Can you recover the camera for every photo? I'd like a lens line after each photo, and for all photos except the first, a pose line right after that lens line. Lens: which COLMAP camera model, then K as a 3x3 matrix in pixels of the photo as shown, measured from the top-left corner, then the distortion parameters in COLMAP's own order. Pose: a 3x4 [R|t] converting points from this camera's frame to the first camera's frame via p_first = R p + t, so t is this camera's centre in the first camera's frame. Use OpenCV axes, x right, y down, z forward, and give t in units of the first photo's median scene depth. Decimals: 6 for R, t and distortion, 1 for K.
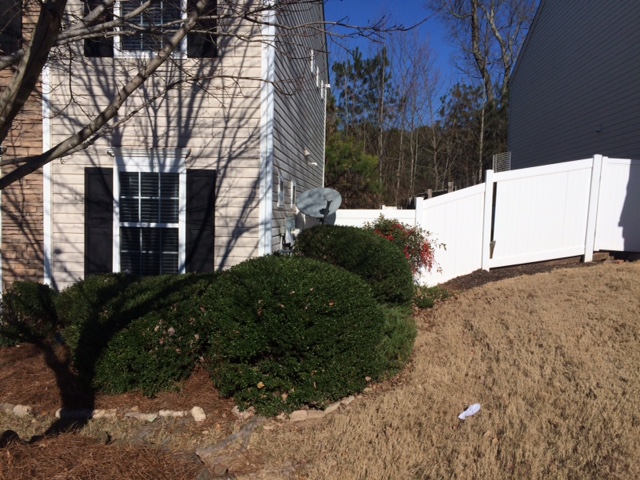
lens RADIAL K [[545.6, 0, 319.5], [0, 545.6, 237.7], [0, 0, 1]] dist [0.078046, -0.090549]
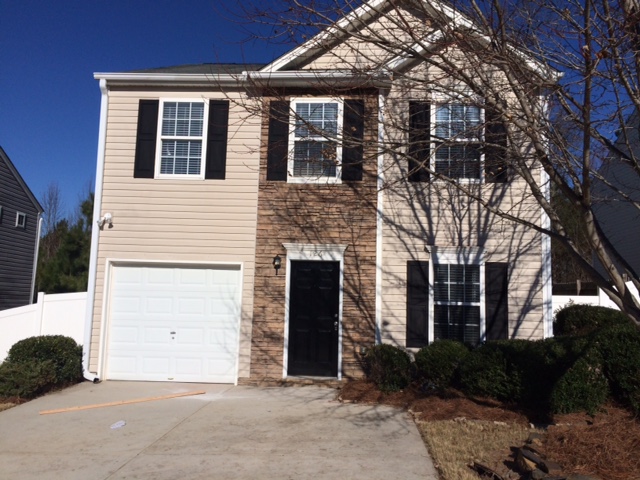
lens RADIAL K [[545.6, 0, 319.6], [0, 545.6, 240.6], [0, 0, 1]] dist [0.078046, -0.090549]
pose [[0.999916, 0.007603, 0.010520, -0.659805], [-0.005764, 0.986287, -0.164940, 0.047264], [-0.011630, 0.164865, 0.986248, -0.332175]]
